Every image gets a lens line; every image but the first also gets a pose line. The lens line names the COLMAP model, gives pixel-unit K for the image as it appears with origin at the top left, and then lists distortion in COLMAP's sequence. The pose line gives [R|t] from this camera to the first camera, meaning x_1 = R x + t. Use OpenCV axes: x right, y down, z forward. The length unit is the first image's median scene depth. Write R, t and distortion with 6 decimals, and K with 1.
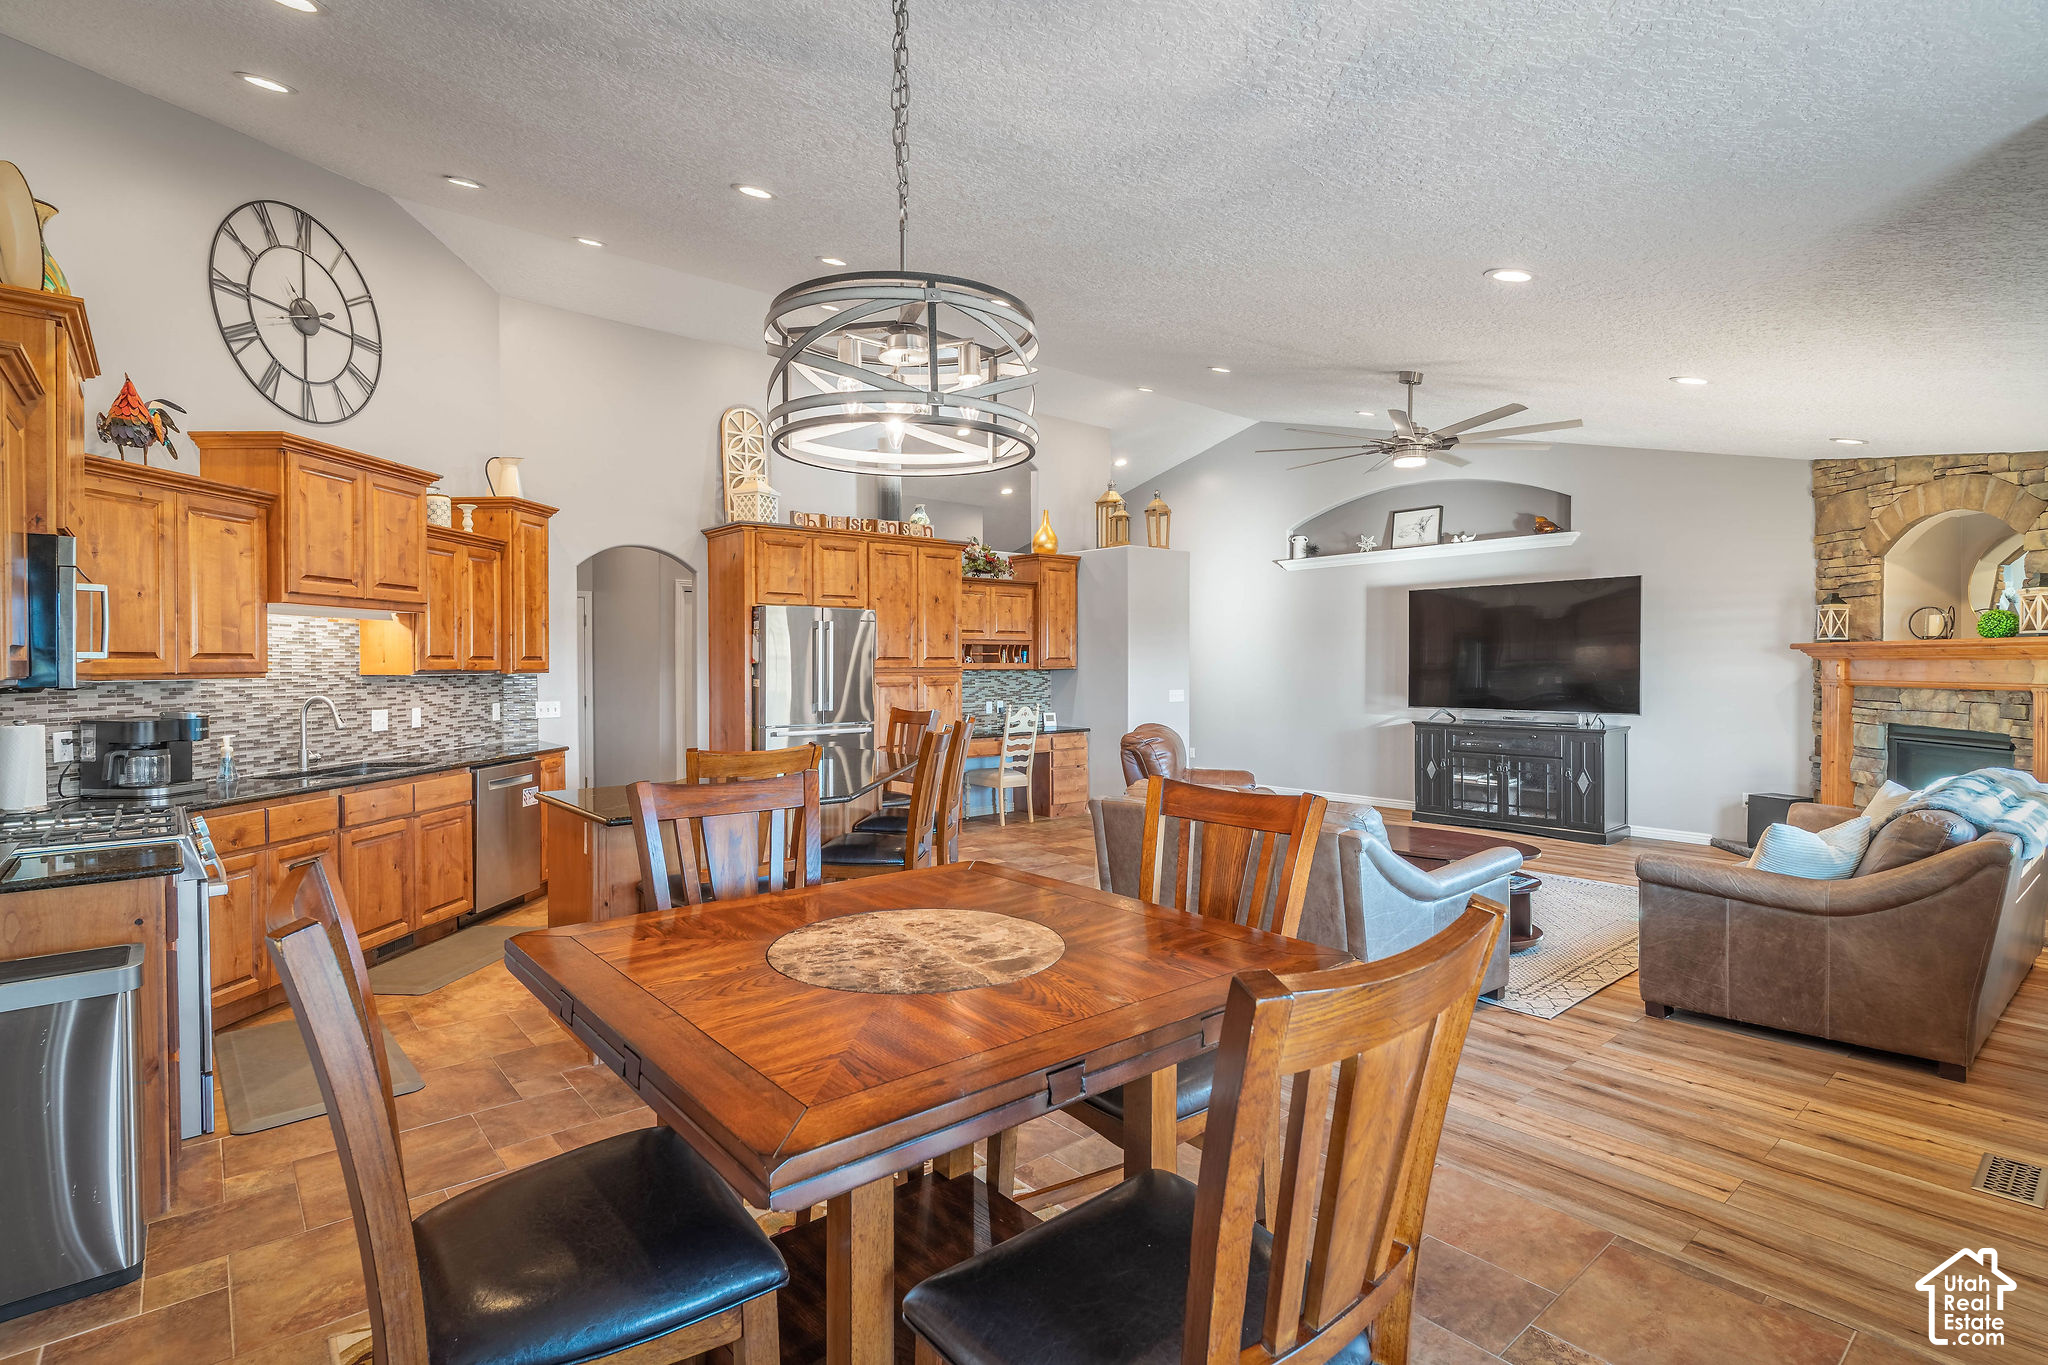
lens RADIAL K [[978.0, 0, 1027.3], [0, 978.0, 676.8], [0, 0, 1]] dist [-0.002138, 0.000038]
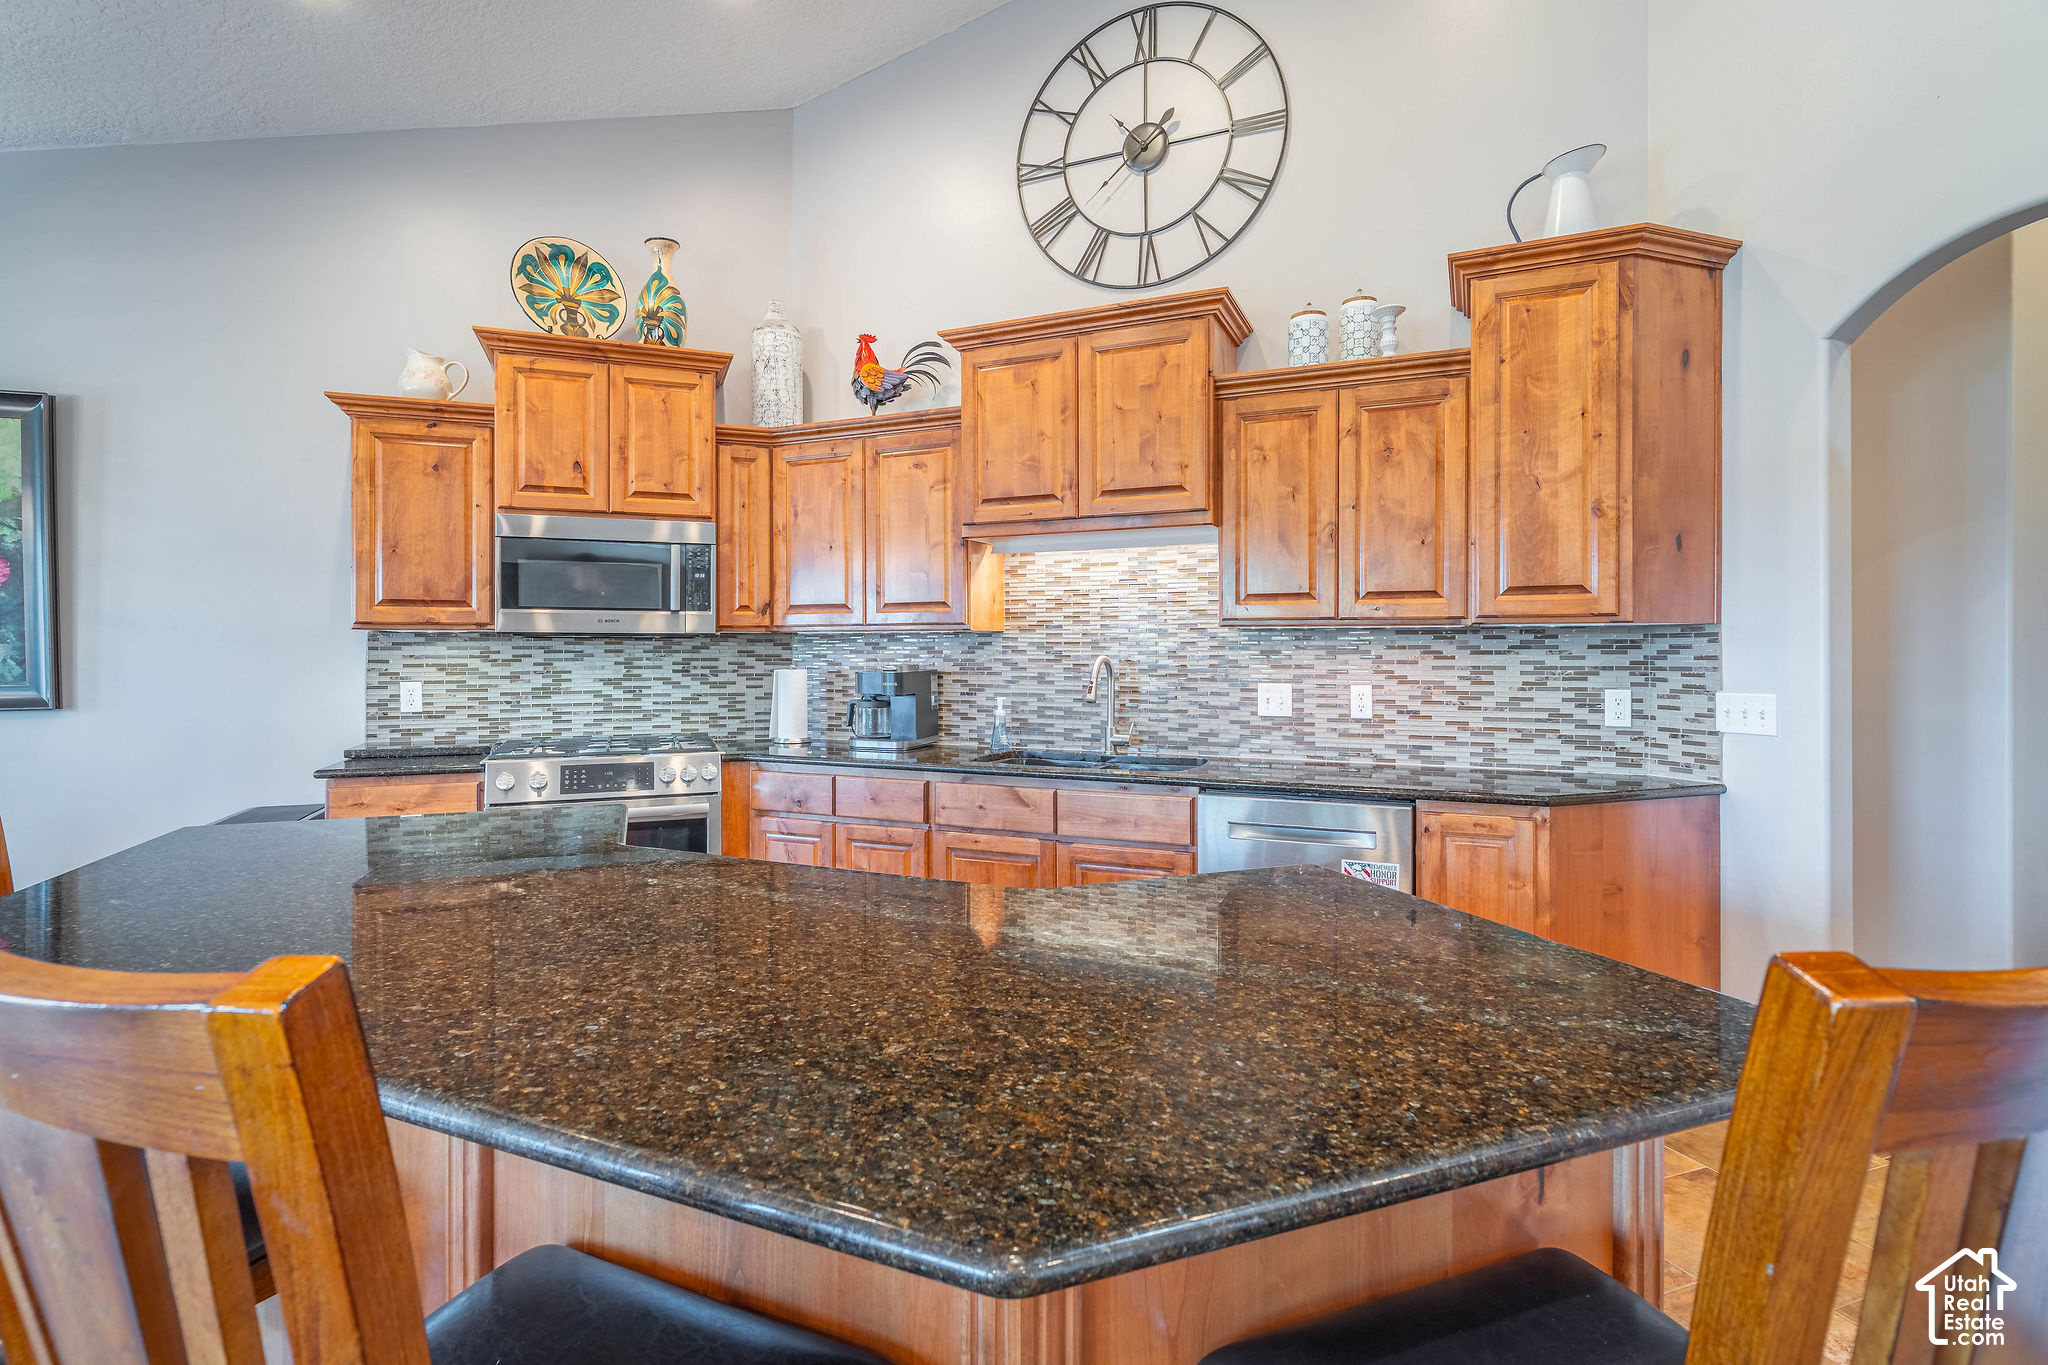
lens RADIAL K [[978.0, 0, 1000.7], [0, 978.0, 653.4], [0, 0, 1]] dist [-0.002138, 0.000038]
pose [[-0.335252, 0.006742, -0.942104, 0.001509], [-0.011284, 0.999874, 0.011170, 0.008172], [0.942061, 0.014375, -0.335134, 0.934929]]
